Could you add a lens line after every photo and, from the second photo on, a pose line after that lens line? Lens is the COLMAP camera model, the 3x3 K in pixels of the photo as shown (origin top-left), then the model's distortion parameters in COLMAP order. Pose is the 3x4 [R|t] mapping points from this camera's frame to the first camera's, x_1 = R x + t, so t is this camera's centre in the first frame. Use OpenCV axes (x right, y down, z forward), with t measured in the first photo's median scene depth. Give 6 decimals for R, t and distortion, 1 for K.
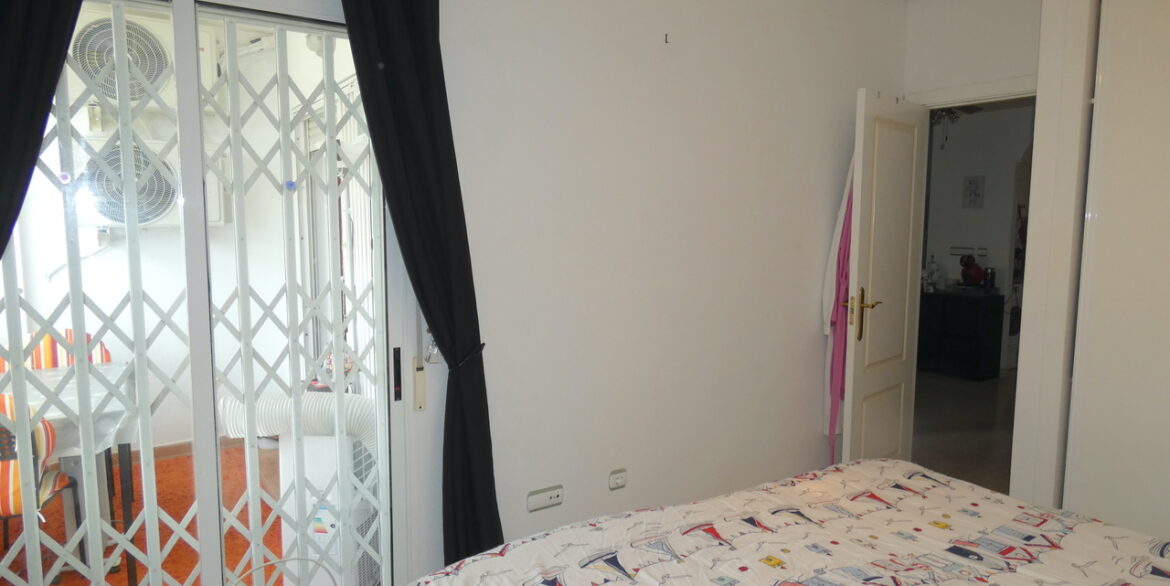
lens RADIAL K [[694.1, 0, 587.7], [0, 694.1, 289.7], [0, 0, 1]] dist [-0.010938, 0.000454]
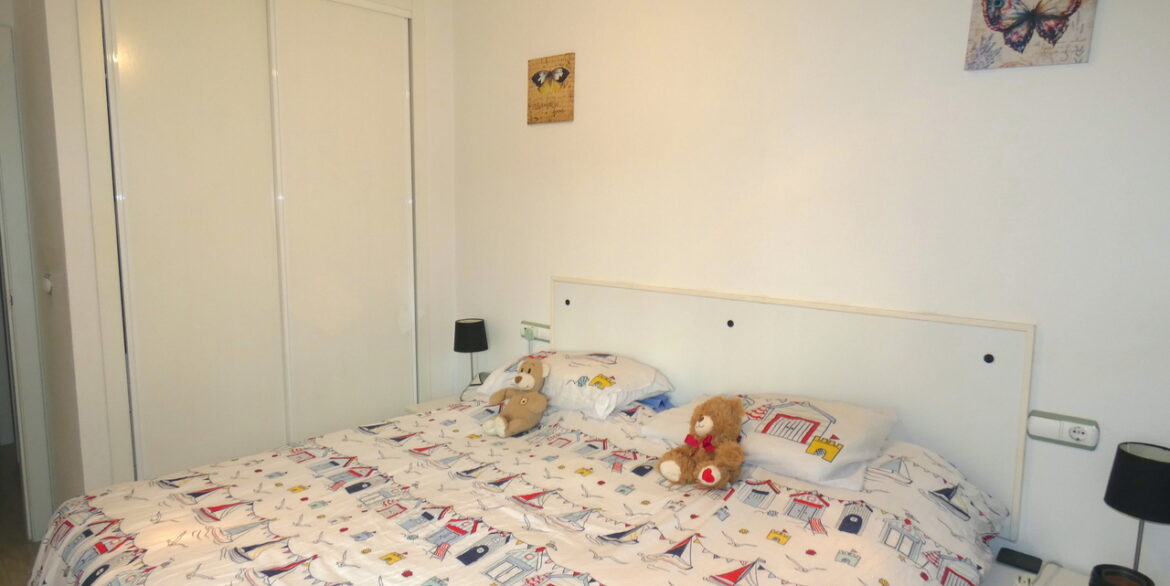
lens RADIAL K [[694.1, 0, 589.1], [0, 694.1, 289.3], [0, 0, 1]] dist [-0.010938, 0.000454]
pose [[-0.156997, -0.137127, 0.978033, -0.545427], [0.102264, 0.982733, 0.154201, -0.071628], [-0.982290, 0.124226, -0.140263, 0.693435]]
